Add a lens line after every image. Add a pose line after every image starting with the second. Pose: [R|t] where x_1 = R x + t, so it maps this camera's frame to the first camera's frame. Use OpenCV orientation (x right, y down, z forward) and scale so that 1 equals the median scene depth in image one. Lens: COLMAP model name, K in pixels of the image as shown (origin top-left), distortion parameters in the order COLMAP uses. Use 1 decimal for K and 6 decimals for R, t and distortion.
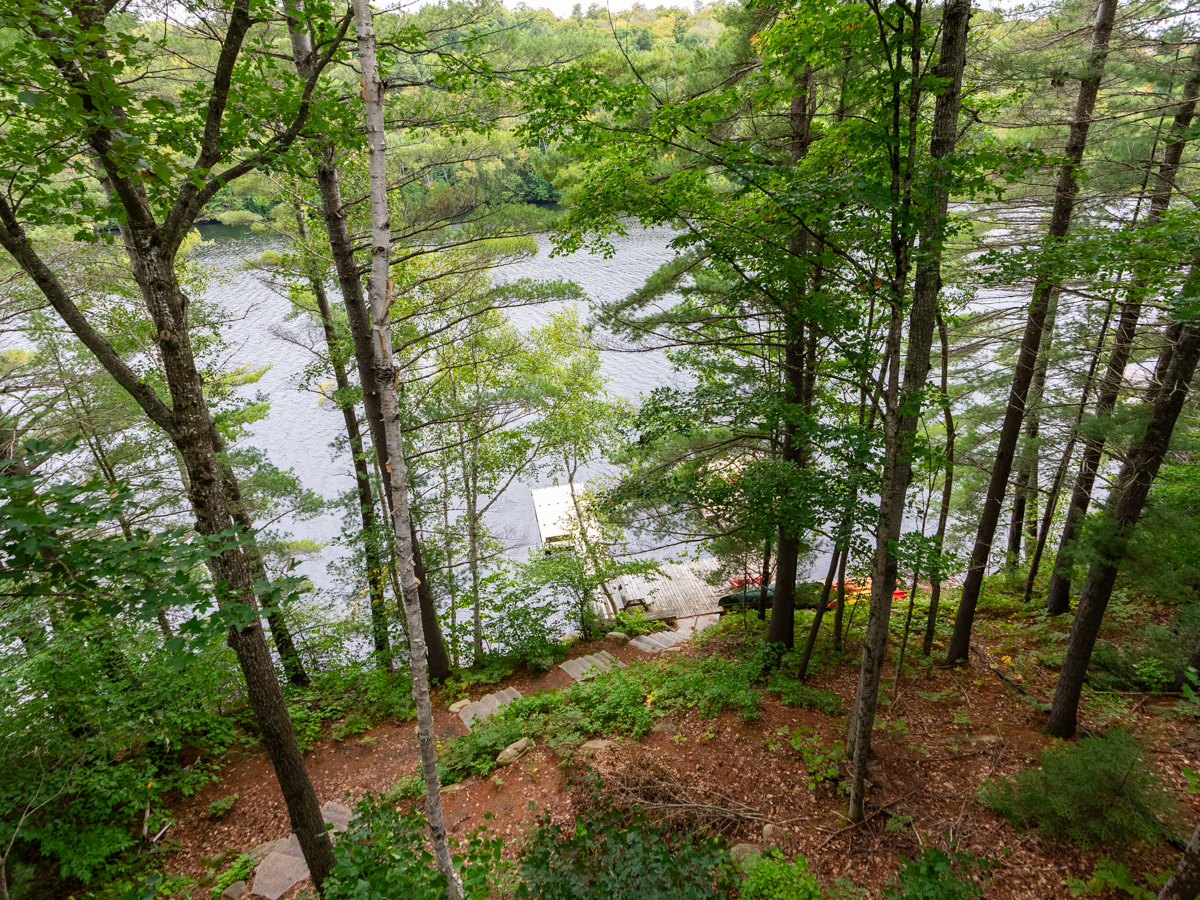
lens RADIAL K [[611.0, 0, 605.8], [0, 611.0, 455.0], [0, 0, 1]] dist [-0.011215, 0.003279]
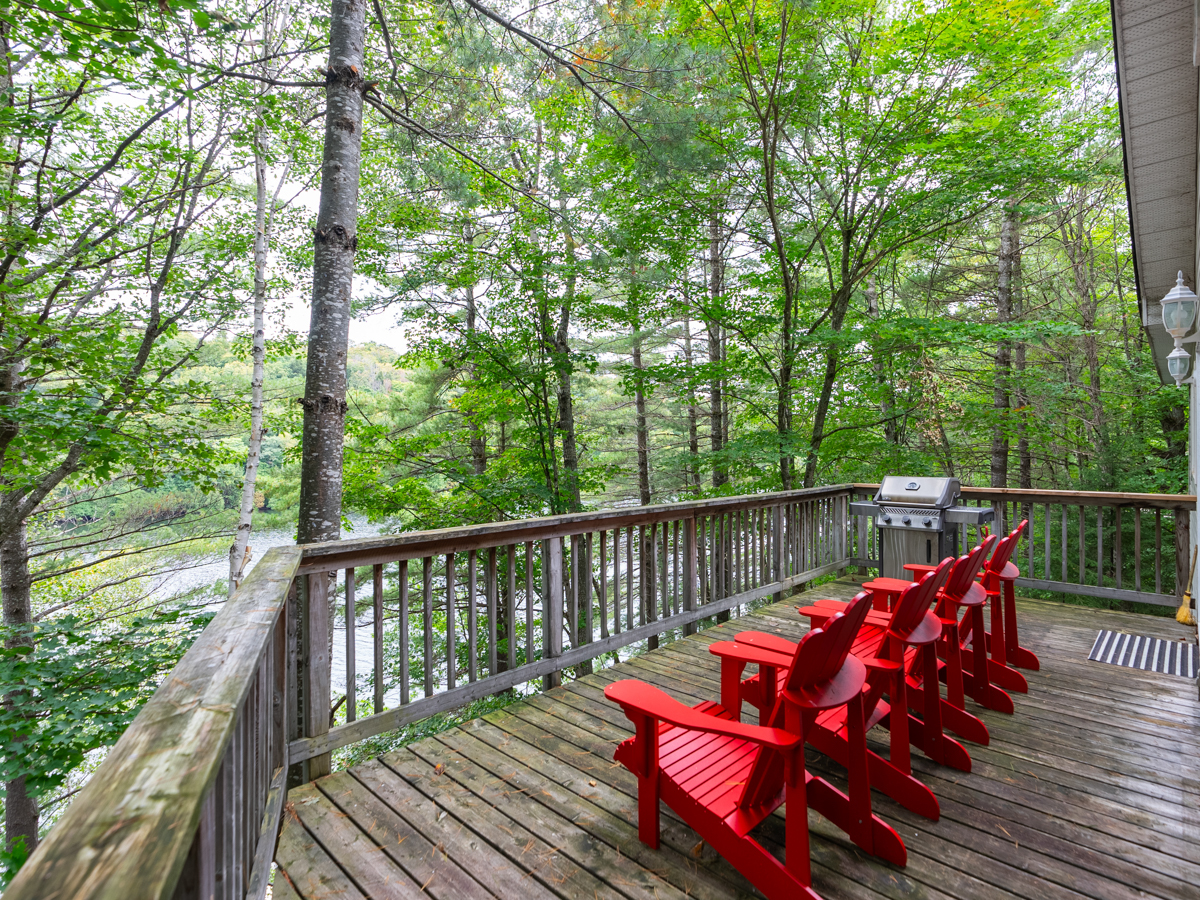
lens RADIAL K [[611.0, 0, 601.8], [0, 611.0, 447.5], [0, 0, 1]] dist [-0.011215, 0.003279]
pose [[0.872202, 0.018990, 0.488776, -0.187578], [0.212819, 0.884979, -0.414150, 0.161792], [-0.440422, 0.465244, 0.767839, -0.337338]]
